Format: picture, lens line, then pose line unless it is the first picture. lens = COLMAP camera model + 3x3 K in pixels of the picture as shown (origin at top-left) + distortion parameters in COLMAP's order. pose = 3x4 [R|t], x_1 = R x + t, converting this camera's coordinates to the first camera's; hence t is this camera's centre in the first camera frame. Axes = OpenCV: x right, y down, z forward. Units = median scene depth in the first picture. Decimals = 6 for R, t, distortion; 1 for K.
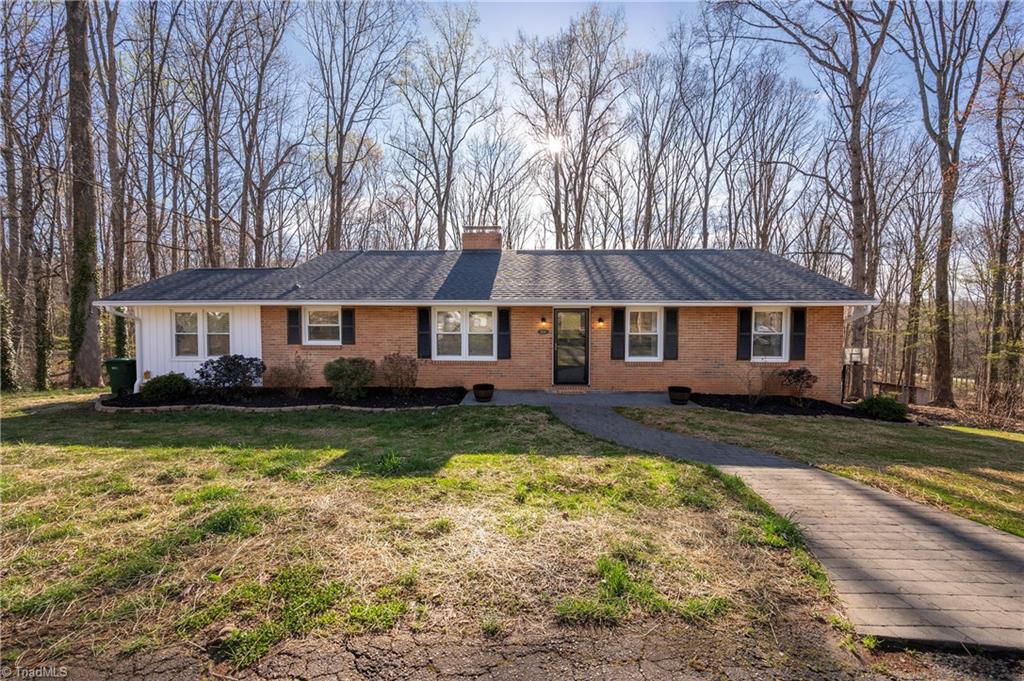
lens RADIAL K [[392.6, 0, 512.0], [0, 392.6, 340.5], [0, 0, 1]] dist [-0.002470, -0.000633]
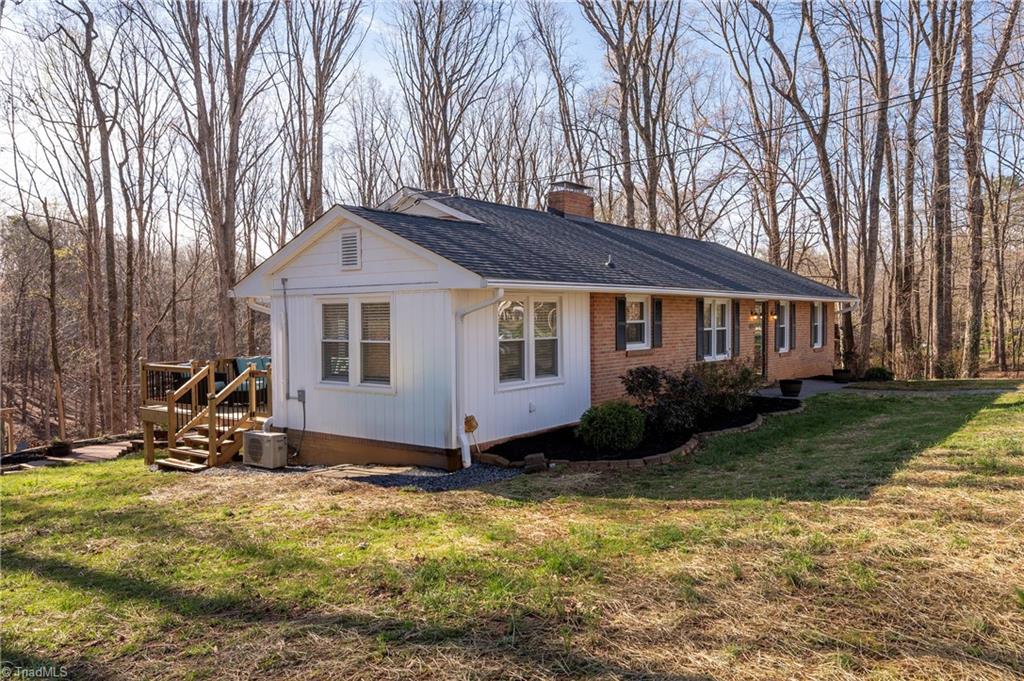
lens RADIAL K [[793.1, 0, 512.0], [0, 793.1, 340.5], [0, 0, 1]] dist [0.001437, 0.000335]
pose [[0.548408, -0.032423, 0.835582, -1.833660], [0.026186, 0.999424, 0.021594, -0.042735], [-0.835801, 0.010038, 0.548941, 0.409846]]
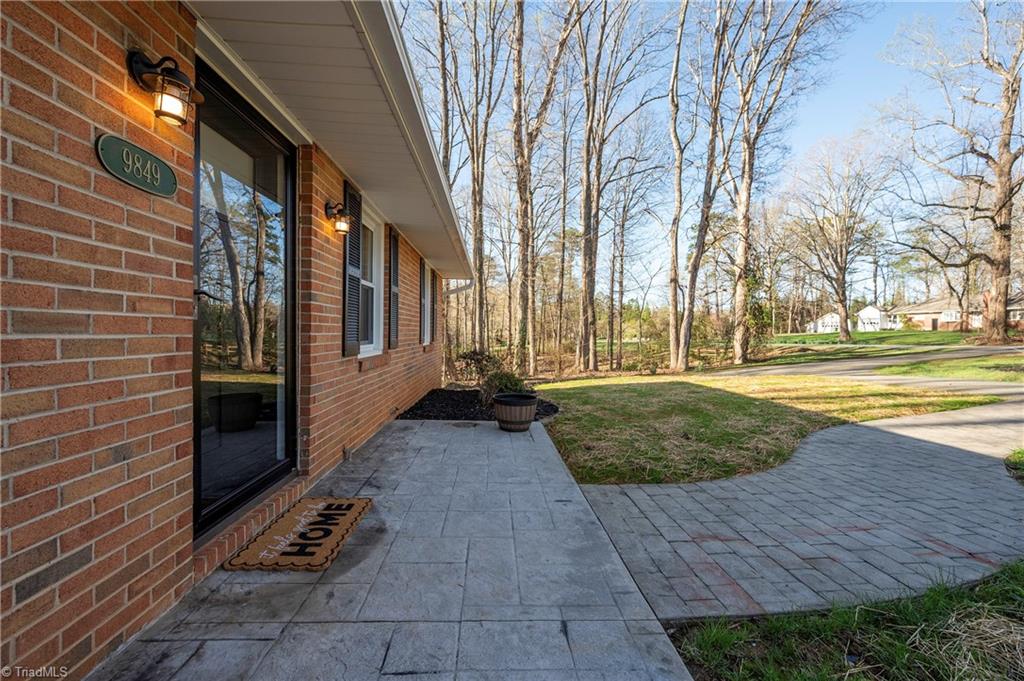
lens RADIAL K [[410.1, 0, 512.0], [0, 410.1, 340.5], [0, 0, 1]] dist [-0.000261, -0.000061]
pose [[-0.105773, -0.027167, 0.994019, -0.061587], [0.020624, 0.999352, 0.029507, 0.029833], [-0.994176, 0.023622, -0.105144, 0.876345]]
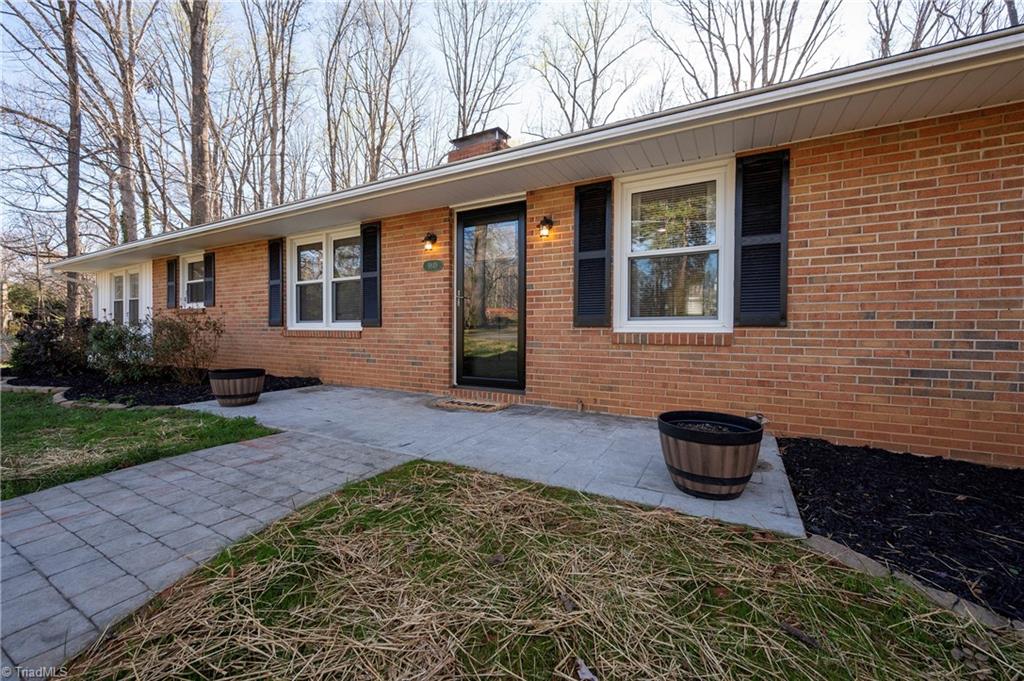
lens RADIAL K [[392.6, 0, 512.0], [0, 392.6, 340.5], [0, 0, 1]] dist [-0.002470, -0.000633]
pose [[0.902528, 0.013975, -0.430405, 0.348172], [-0.018973, 0.999793, -0.007322, 0.063679], [0.430214, 0.014774, 0.902606, 0.617381]]
